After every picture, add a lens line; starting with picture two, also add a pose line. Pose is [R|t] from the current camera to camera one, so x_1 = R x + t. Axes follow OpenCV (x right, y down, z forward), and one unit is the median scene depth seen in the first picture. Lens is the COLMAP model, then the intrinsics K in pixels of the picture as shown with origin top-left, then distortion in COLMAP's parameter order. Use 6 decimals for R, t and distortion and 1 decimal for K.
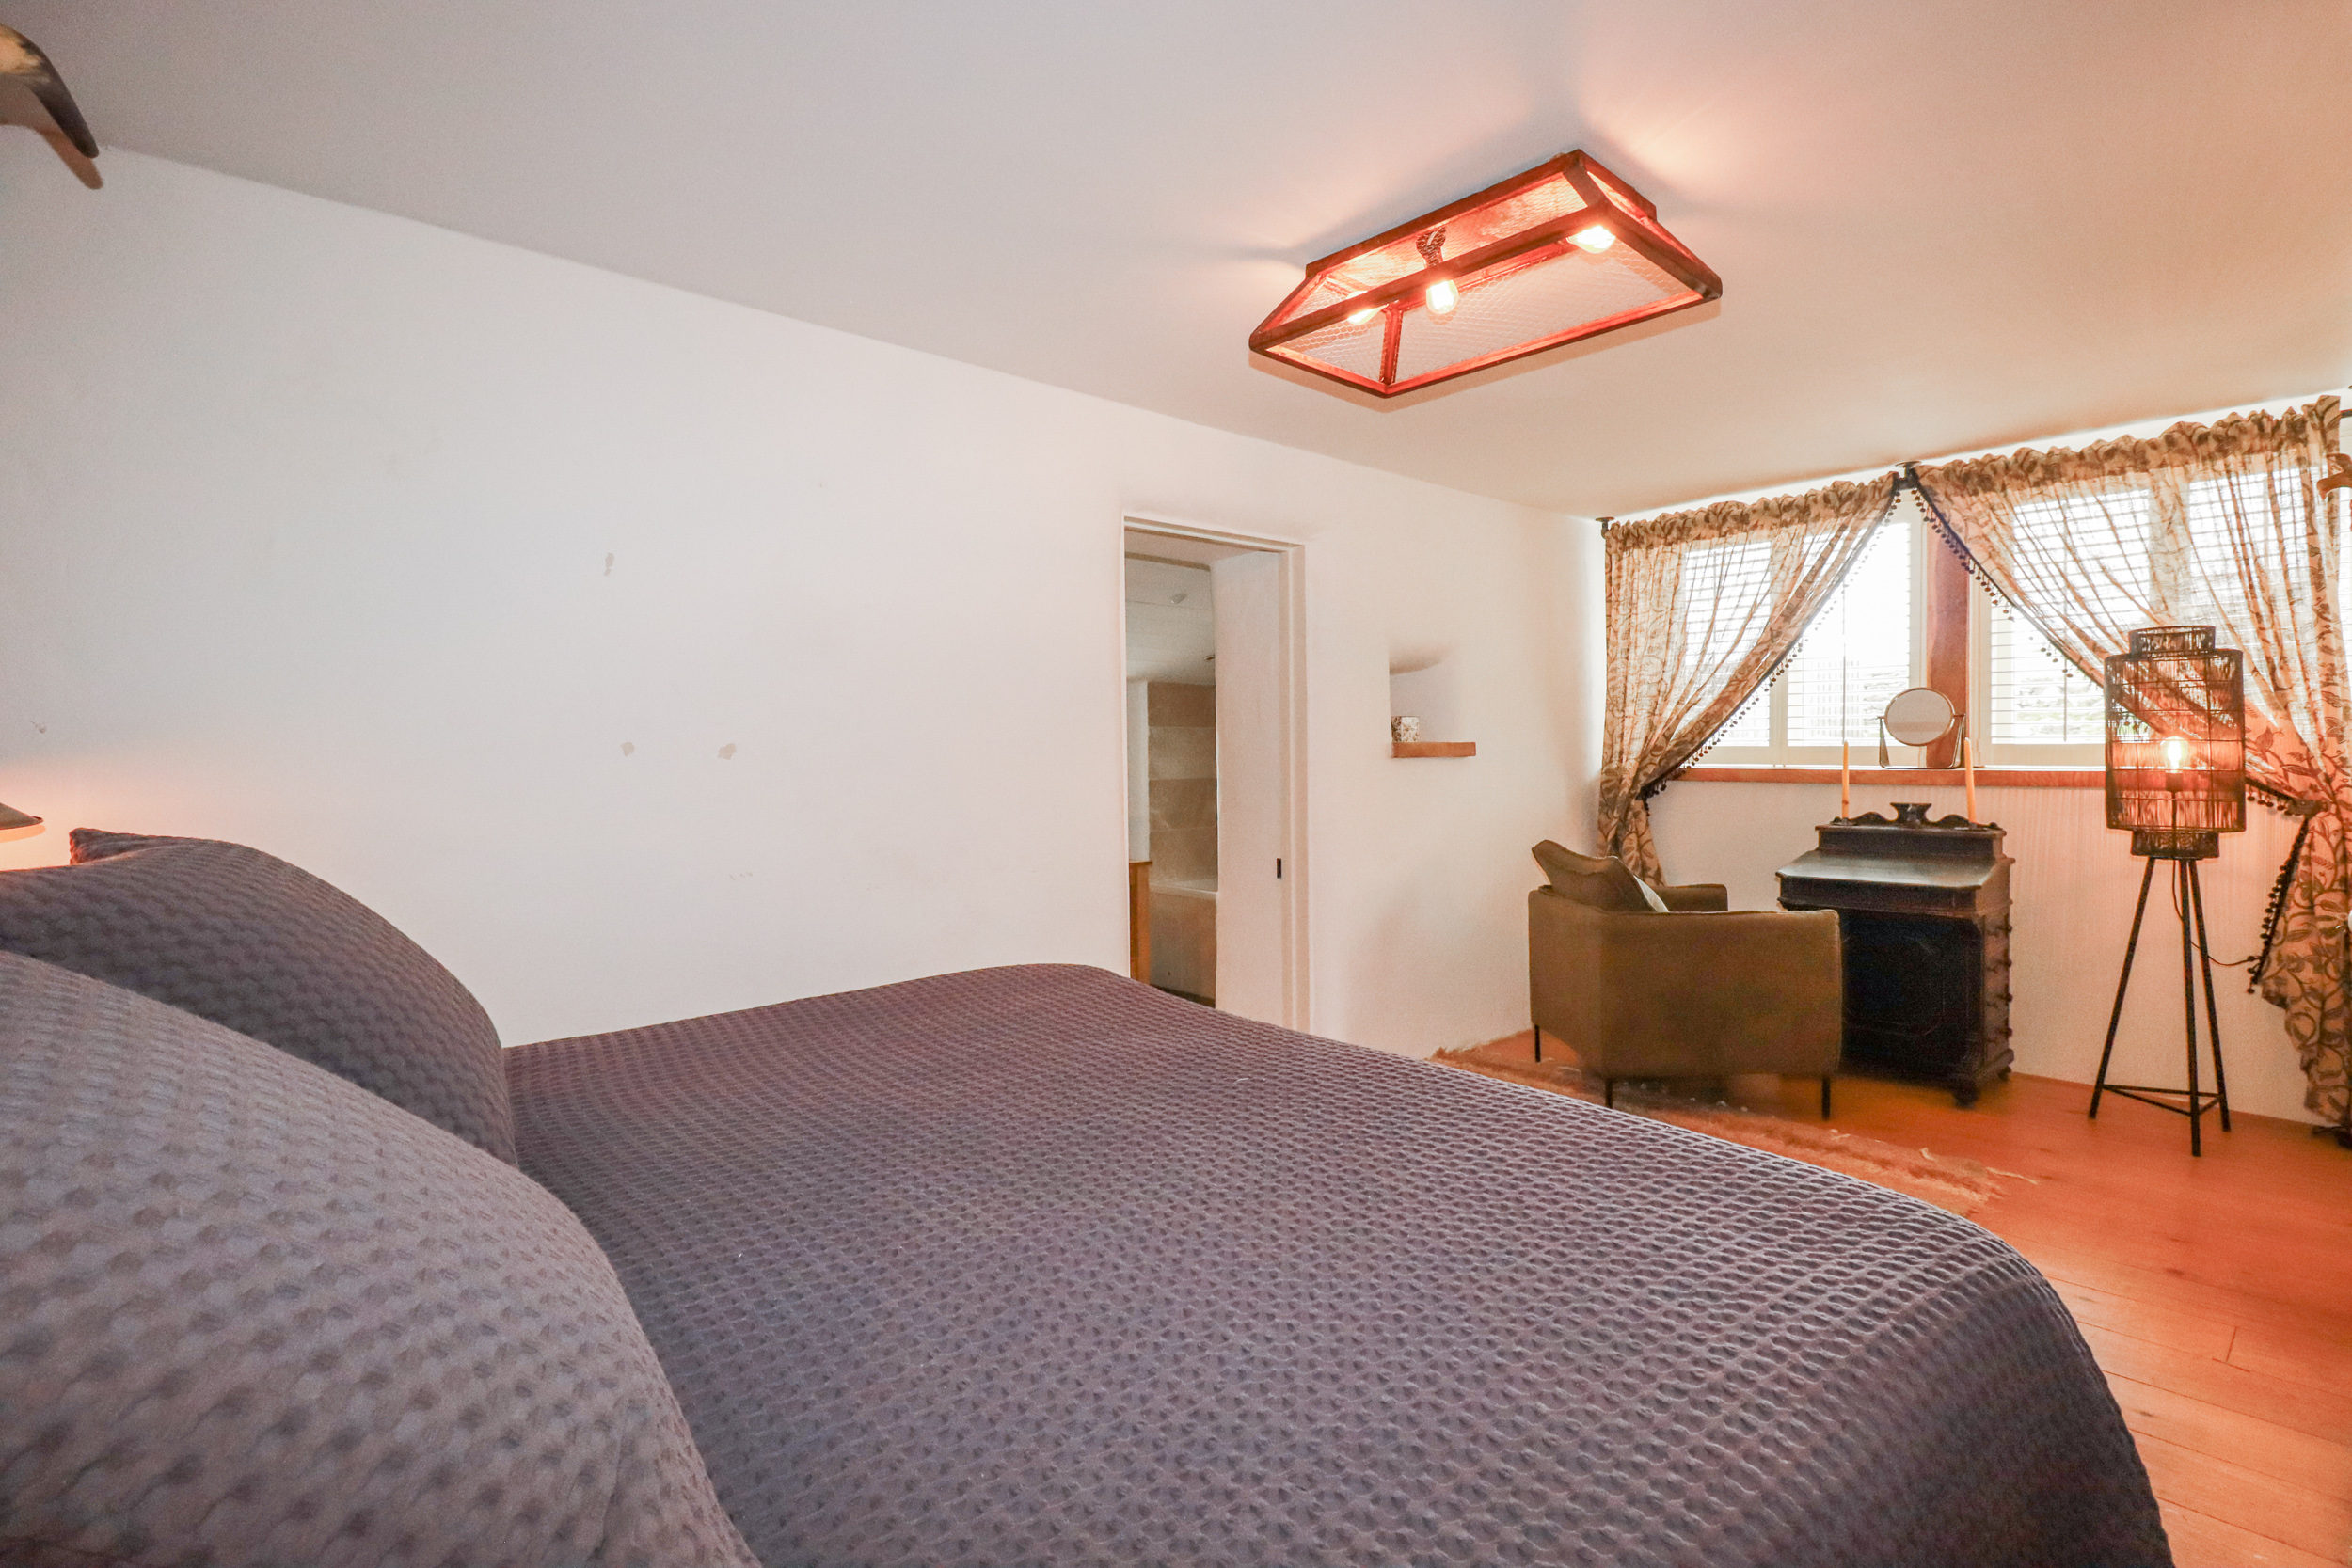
lens RADIAL K [[1088.1, 0, 1172.1], [0, 1088.1, 770.5], [0, 0, 1]] dist [-0.016115, -0.005146]
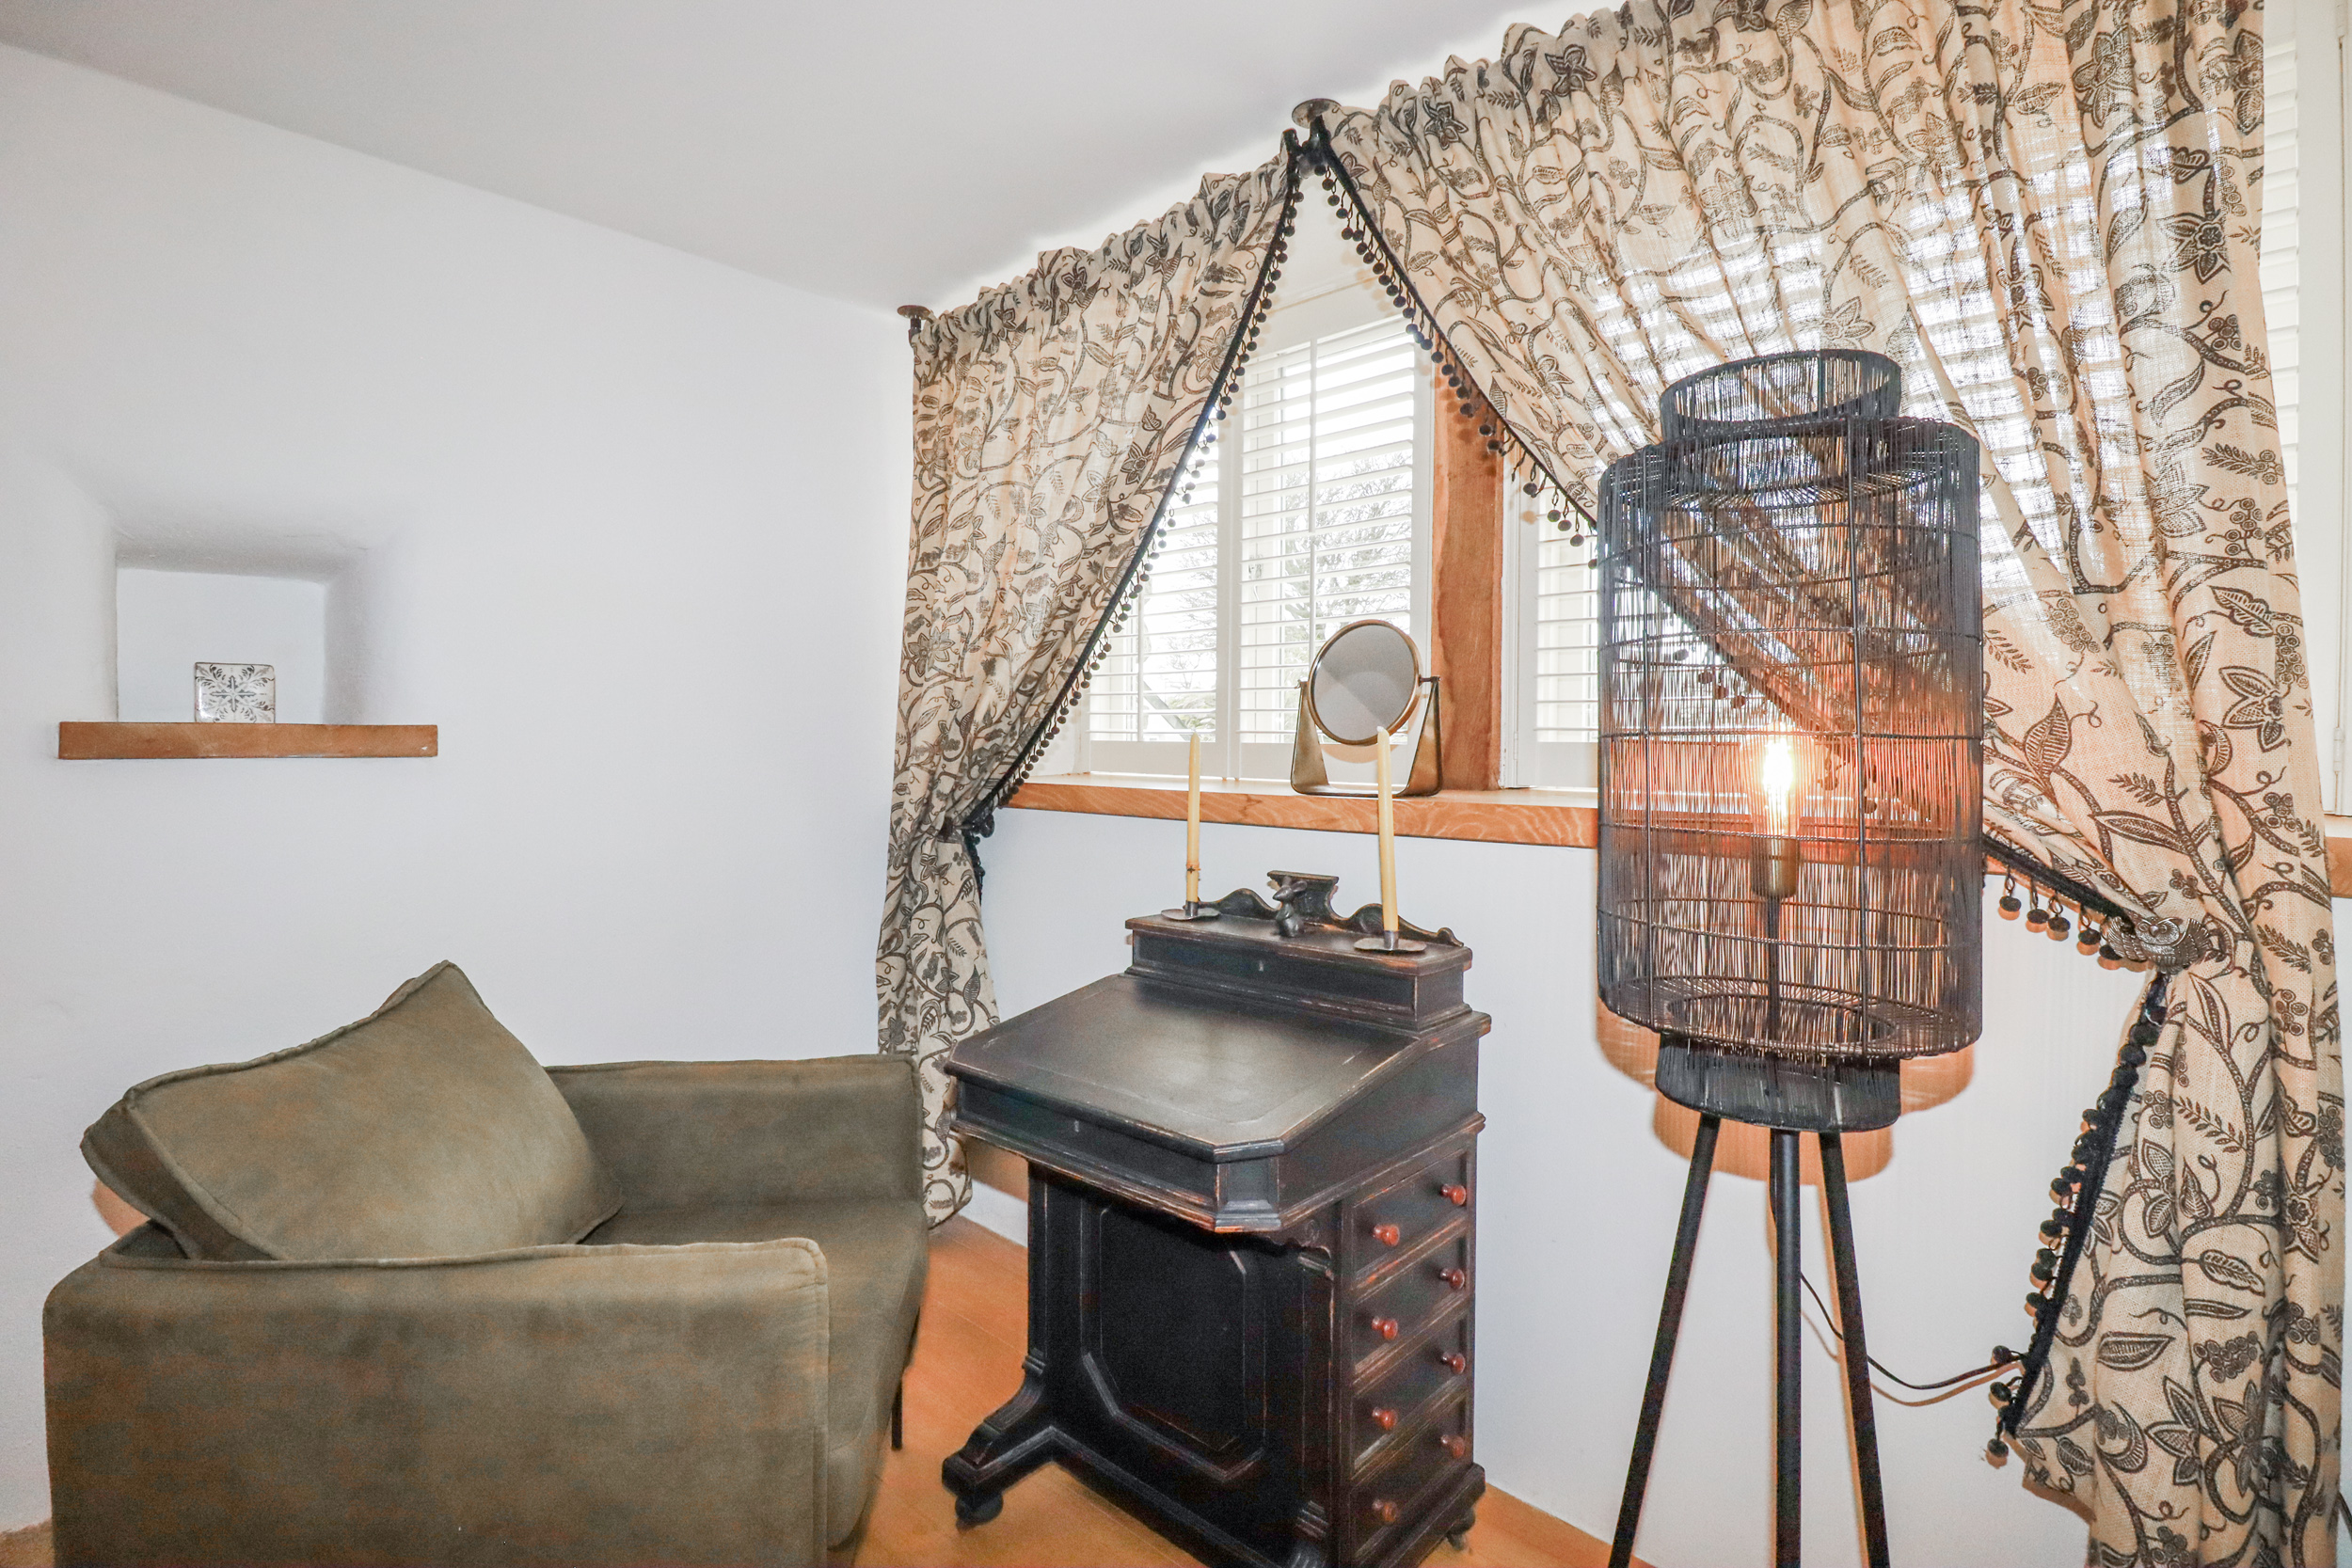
lens RADIAL K [[1088.1, 0, 1170.9], [0, 1088.1, 768.0], [0, 0, 1]] dist [-0.016115, -0.005146]
pose [[0.994616, 0.011250, 0.103019, 0.713458], [-0.011580, 0.999930, 0.002601, -0.016472], [-0.102983, -0.003780, 0.994676, 0.687662]]
